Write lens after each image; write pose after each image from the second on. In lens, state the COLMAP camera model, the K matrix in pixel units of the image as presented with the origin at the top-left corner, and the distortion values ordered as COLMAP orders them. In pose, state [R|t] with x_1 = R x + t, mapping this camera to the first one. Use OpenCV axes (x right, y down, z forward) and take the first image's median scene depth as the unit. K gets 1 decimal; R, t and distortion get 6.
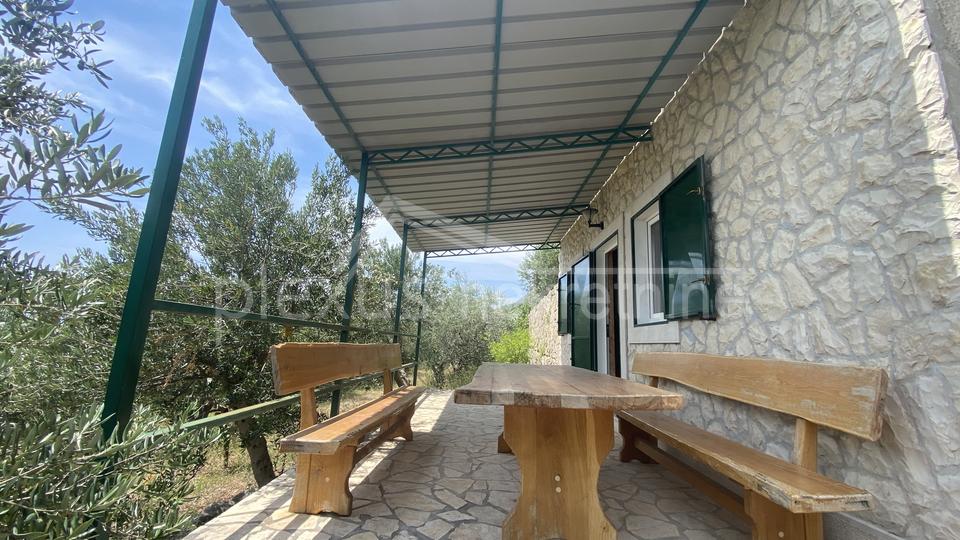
lens RADIAL K [[384.8, 0, 475.9], [0, 384.8, 266.4], [0, 0, 1]] dist [0.024269, -0.022151]
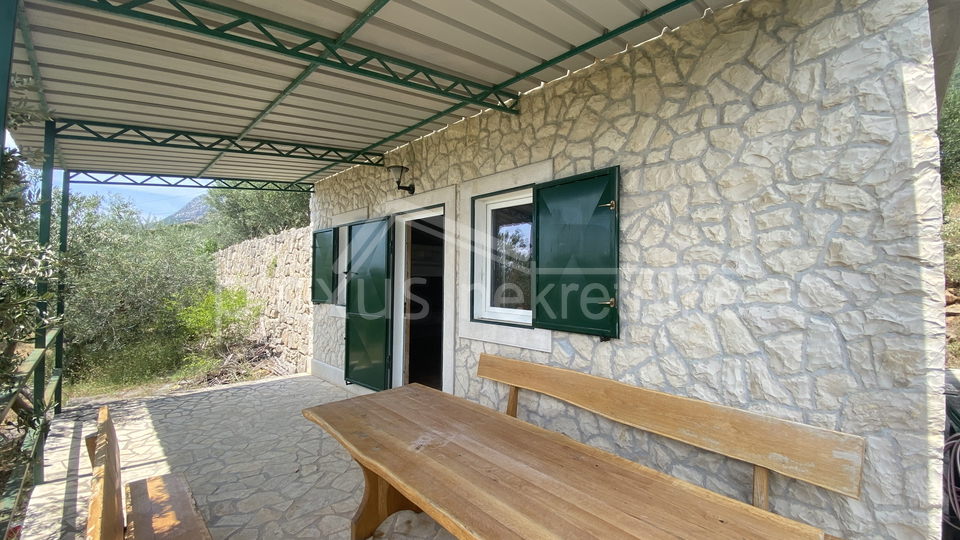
lens RADIAL K [[384.8, 0, 475.9], [0, 384.8, 266.4], [0, 0, 1]] dist [0.024269, -0.022151]
pose [[0.707401, -0.018878, 0.706560, -0.488799], [-0.115110, 0.983220, 0.141518, -0.223964], [-0.697376, -0.181442, 0.693358, 0.877000]]
